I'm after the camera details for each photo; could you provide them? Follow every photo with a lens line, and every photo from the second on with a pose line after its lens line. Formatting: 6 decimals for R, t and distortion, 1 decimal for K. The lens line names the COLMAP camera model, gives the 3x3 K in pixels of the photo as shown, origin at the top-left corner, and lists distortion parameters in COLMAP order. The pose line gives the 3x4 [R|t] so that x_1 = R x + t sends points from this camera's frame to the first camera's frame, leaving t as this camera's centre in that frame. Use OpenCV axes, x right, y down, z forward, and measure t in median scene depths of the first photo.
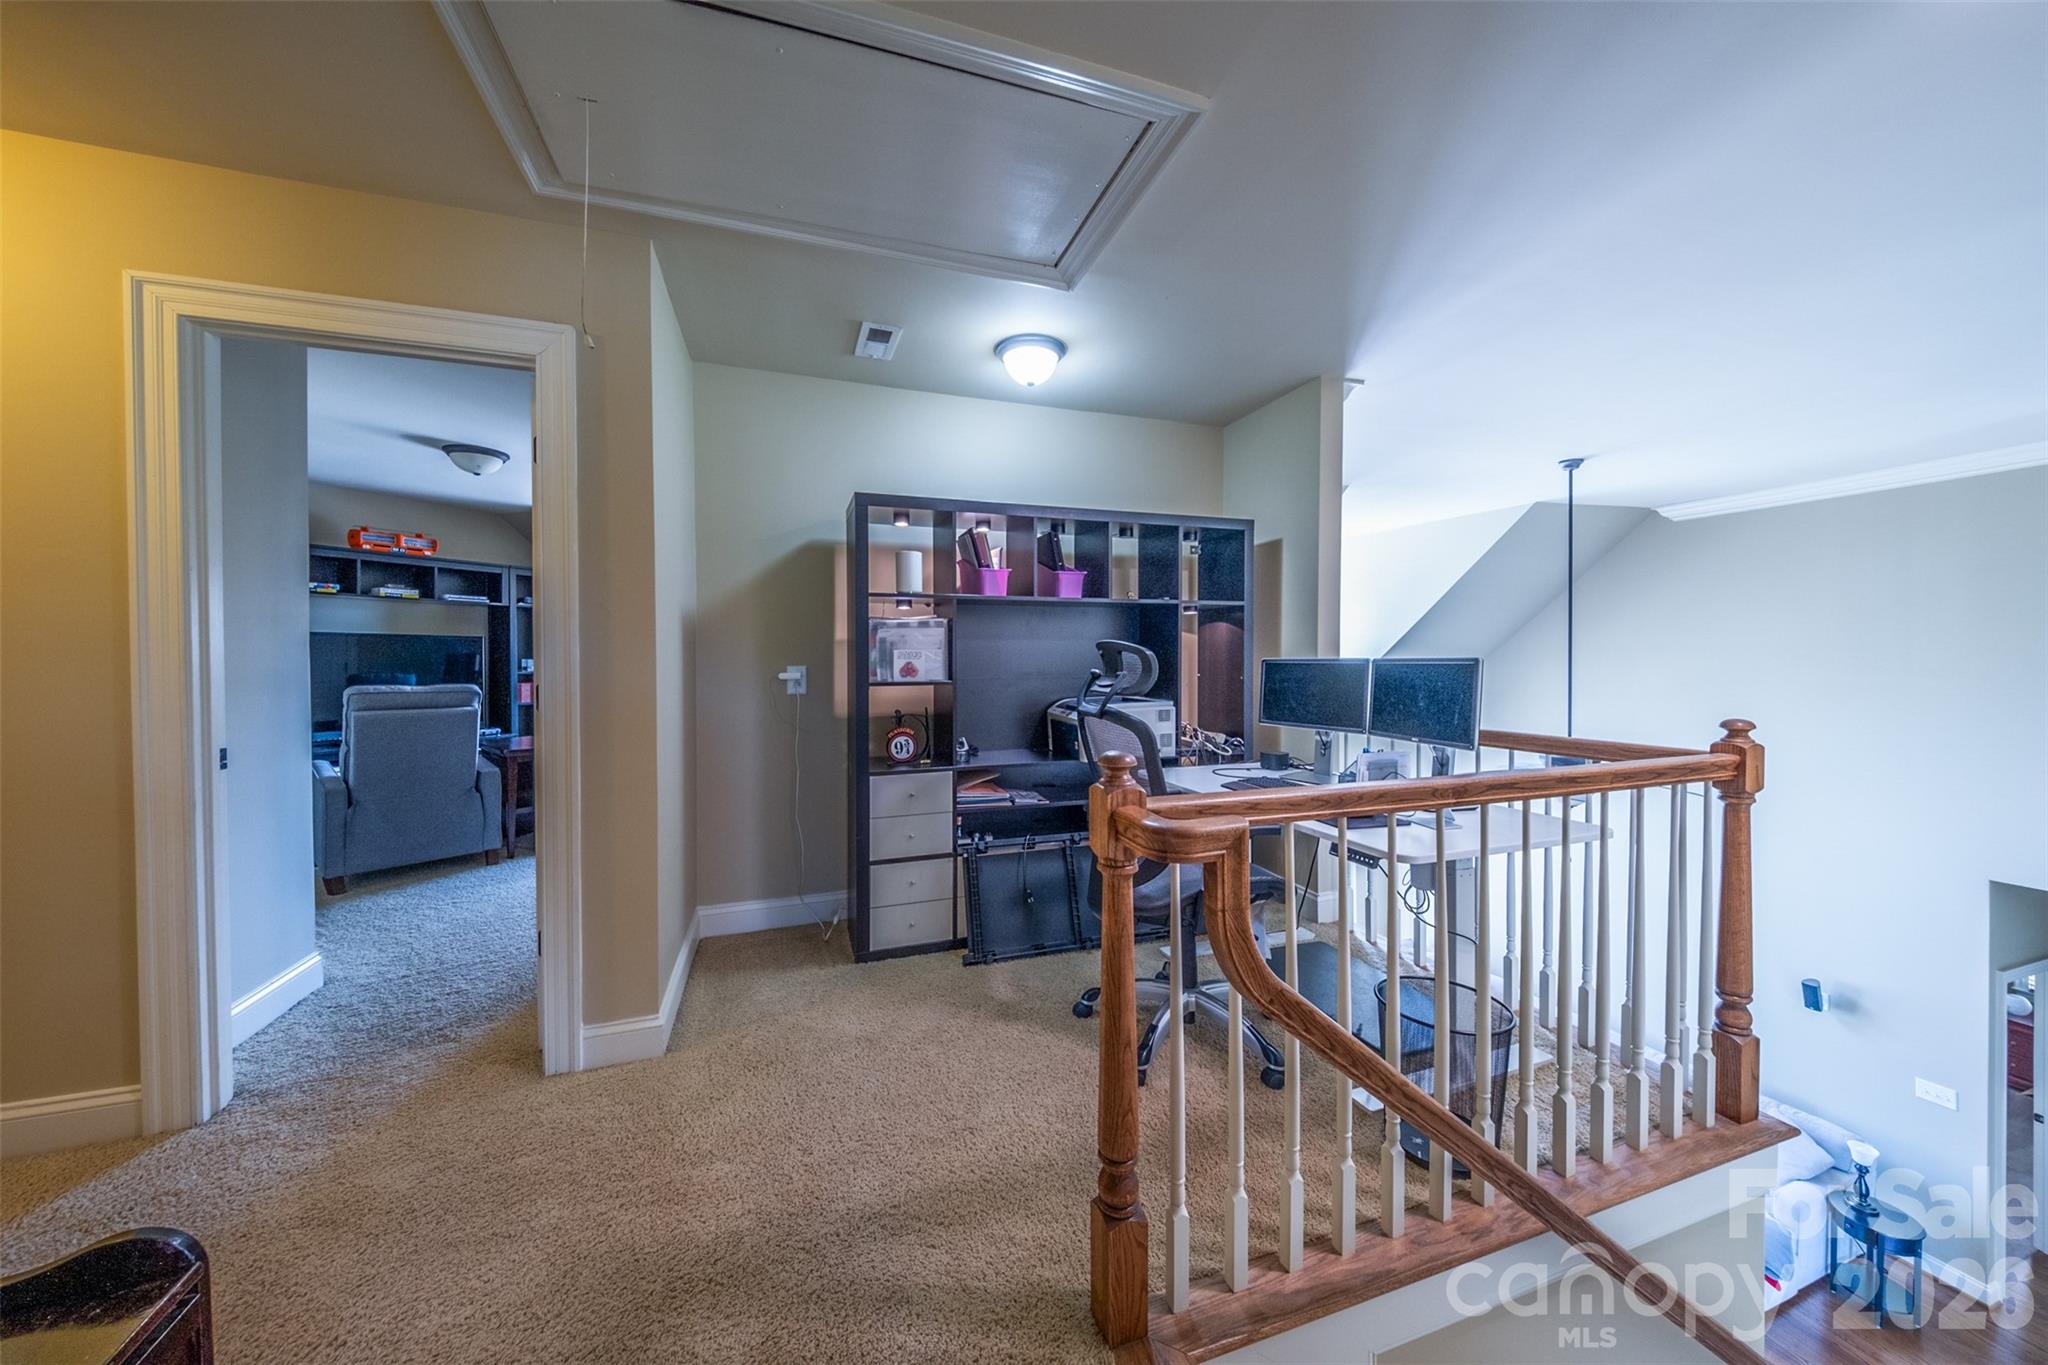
lens RADIAL K [[716.2, 0, 1020.4], [0, 716.2, 677.9], [0, 0, 1]] dist [0.001398, -0.002691]
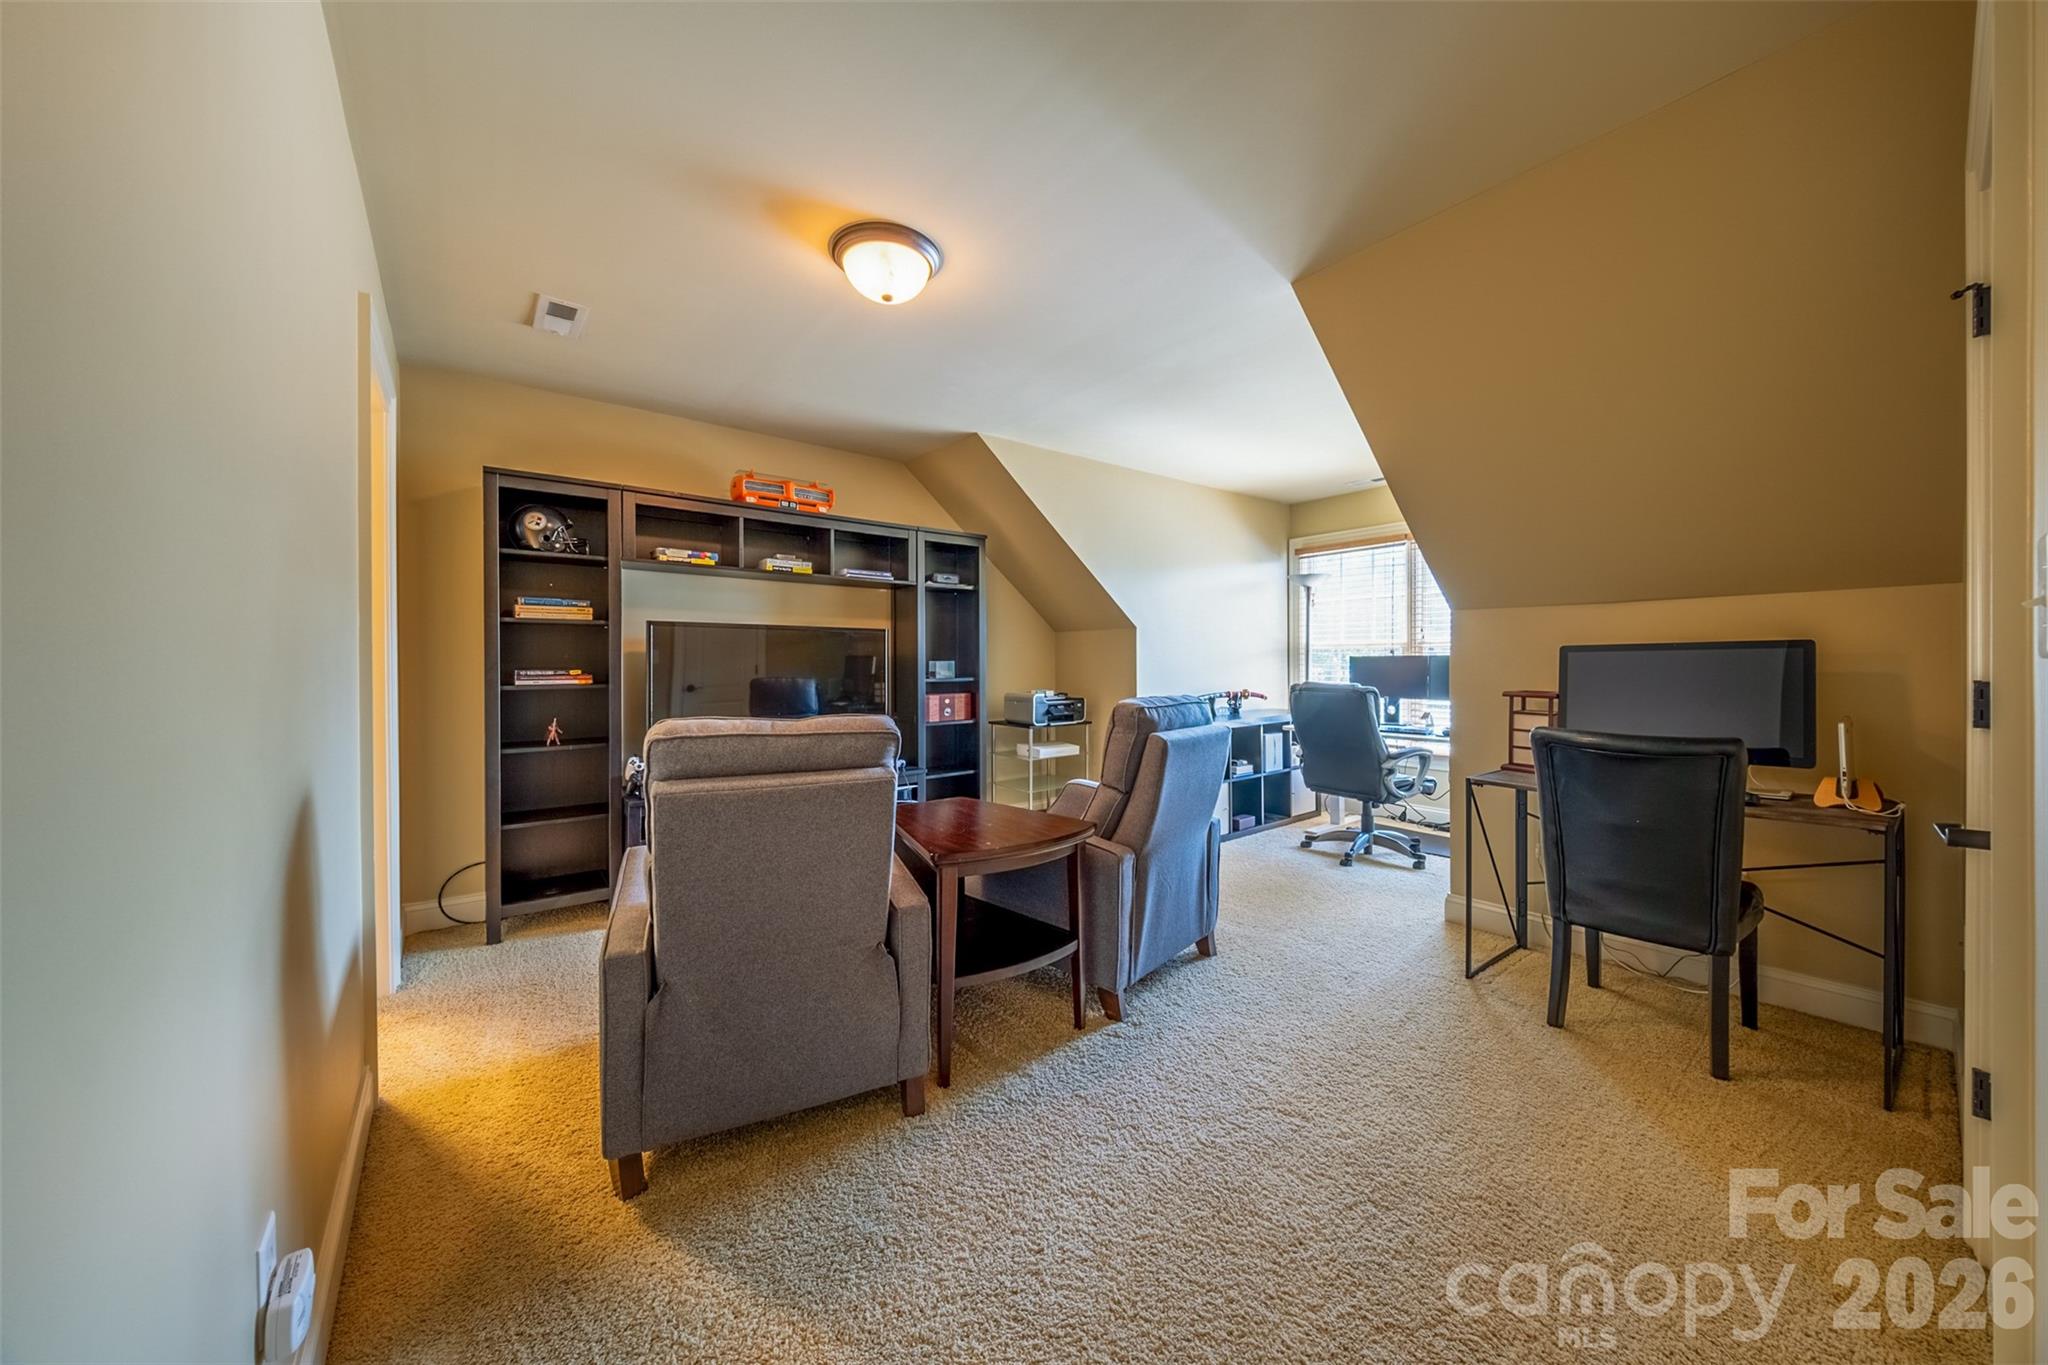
lens RADIAL K [[716.2, 0, 1028.2], [0, 716.2, 676.1], [0, 0, 1]] dist [0.001398, -0.002691]
pose [[0.908372, 0.001107, -0.418161, -0.360303], [-0.003729, 0.999978, -0.005454, -0.008850], [0.418146, 0.006514, 0.908356, 0.459316]]
